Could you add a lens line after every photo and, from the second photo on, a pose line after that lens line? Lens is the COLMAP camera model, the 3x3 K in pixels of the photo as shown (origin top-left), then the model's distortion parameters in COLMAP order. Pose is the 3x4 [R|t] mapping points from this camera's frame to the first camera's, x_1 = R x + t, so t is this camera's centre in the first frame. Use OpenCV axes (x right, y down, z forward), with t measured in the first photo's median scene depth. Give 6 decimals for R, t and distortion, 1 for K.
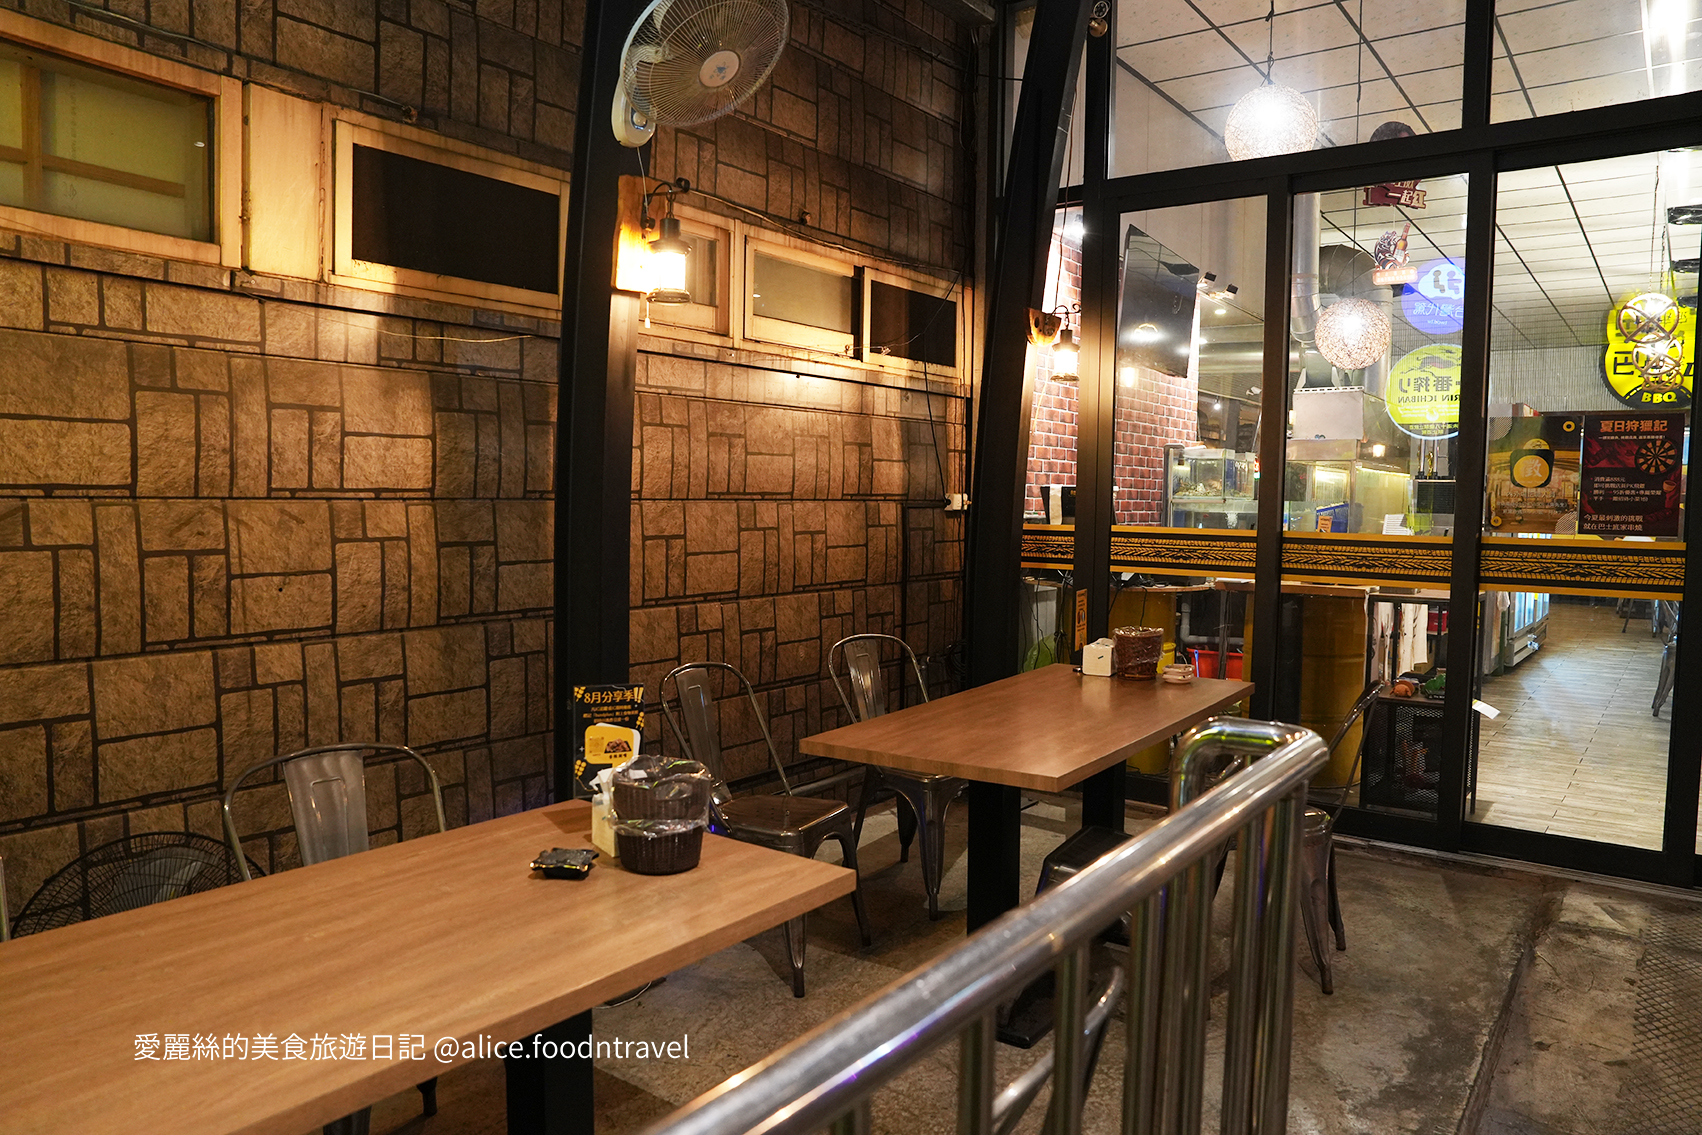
lens RADIAL K [[1189.2, 0, 847.9], [0, 1189.2, 579.0], [0, 0, 1]] dist [-0.094161, 0.083039]
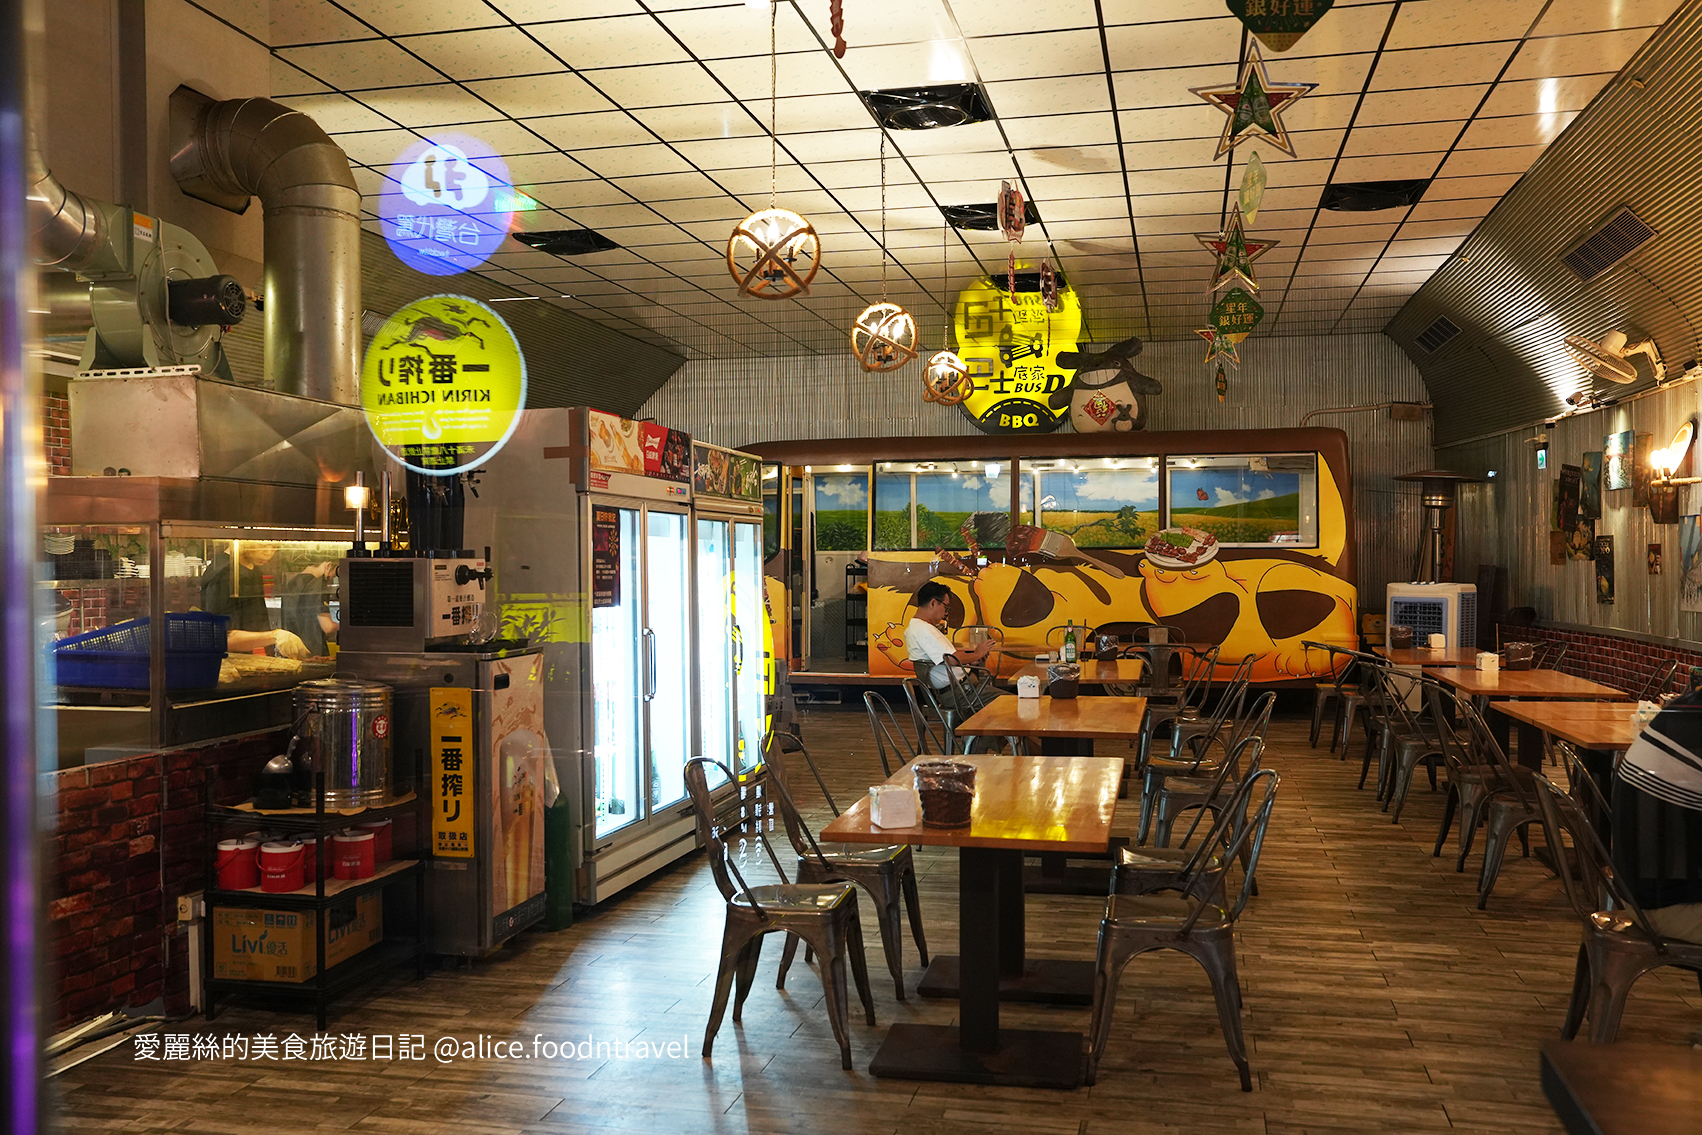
lens RADIAL K [[1524.2, 0, 854.0], [0, 1524.2, 556.8], [0, 0, 1]] dist [-0.019230, -0.006626]
pose [[0.912876, -0.020338, 0.407729, 0.400215], [0.048416, 0.997103, -0.058664, -0.035556], [-0.405355, 0.073293, 0.911217, 0.315064]]
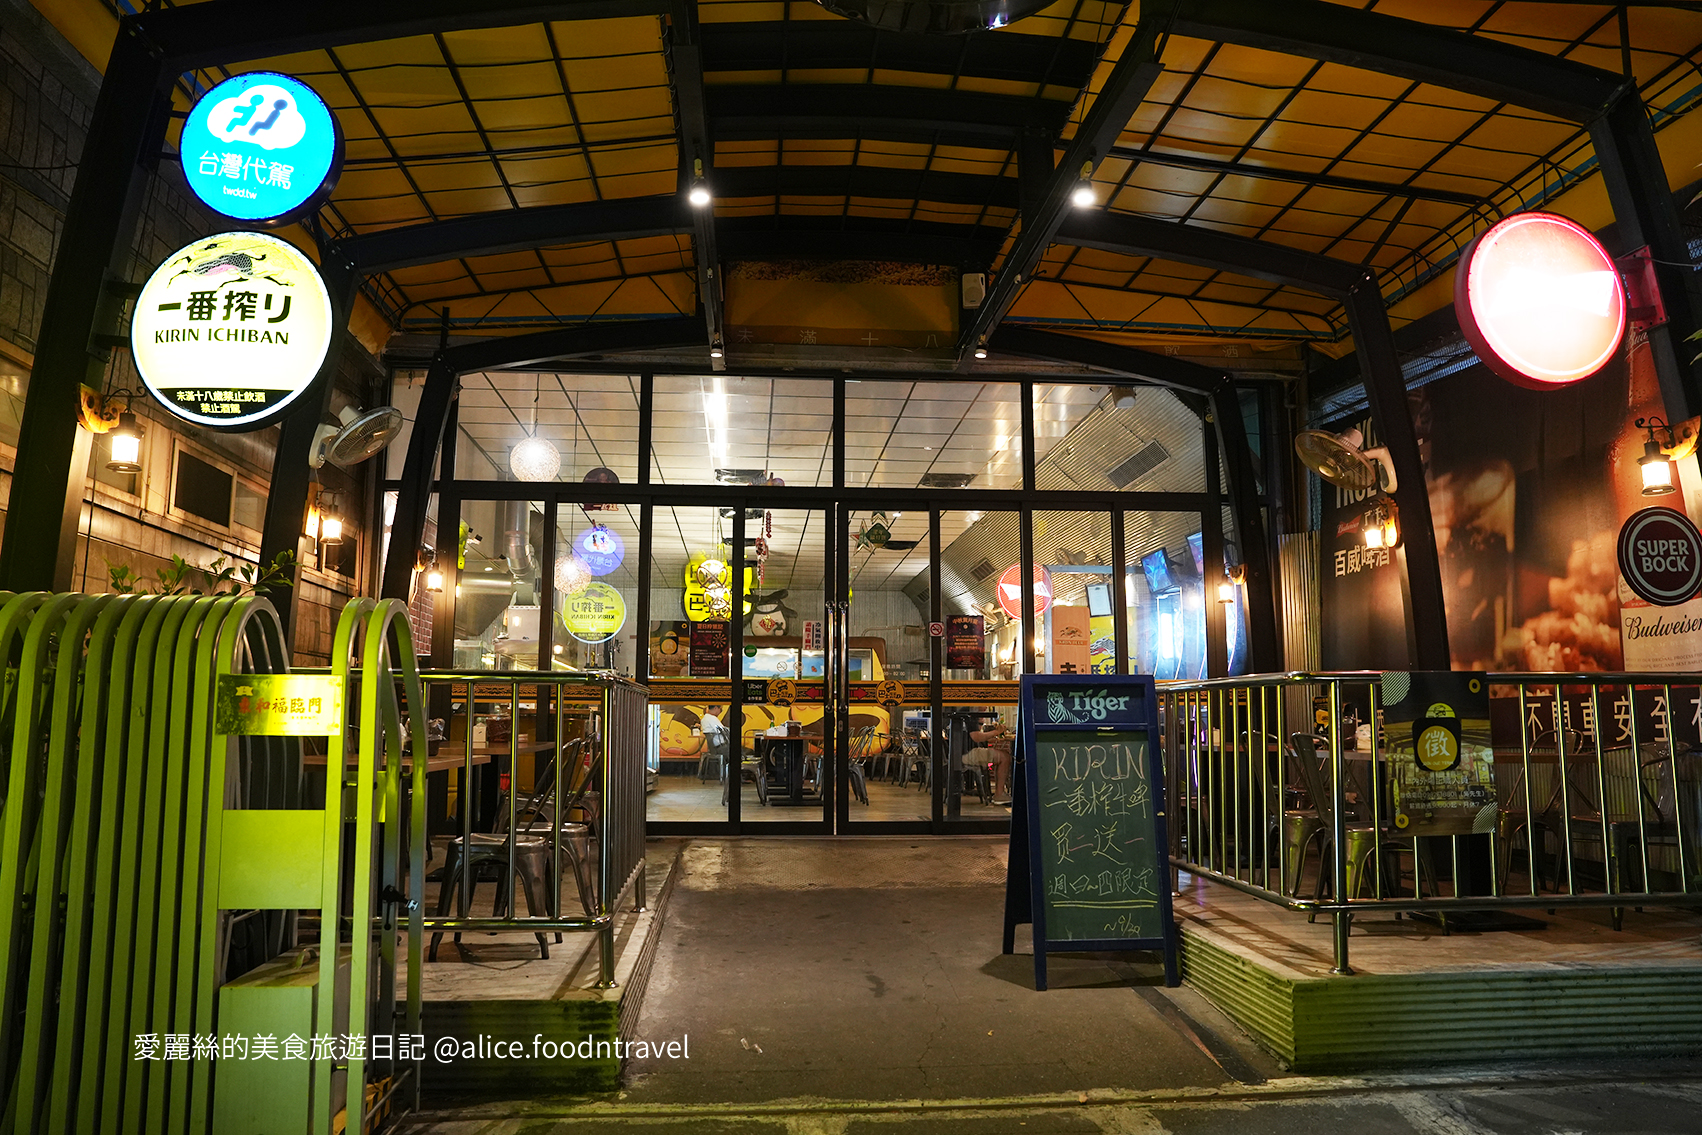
lens RADIAL K [[1248.3, 0, 860.1], [0, 1248.3, 563.1], [0, 0, 1]] dist [-0.055827, 0.054804]
pose [[0.751583, 0.079764, 0.654798, -0.308389], [0.052510, 0.982277, -0.179927, 0.087855], [-0.657545, 0.169613, 0.734075, -0.437193]]
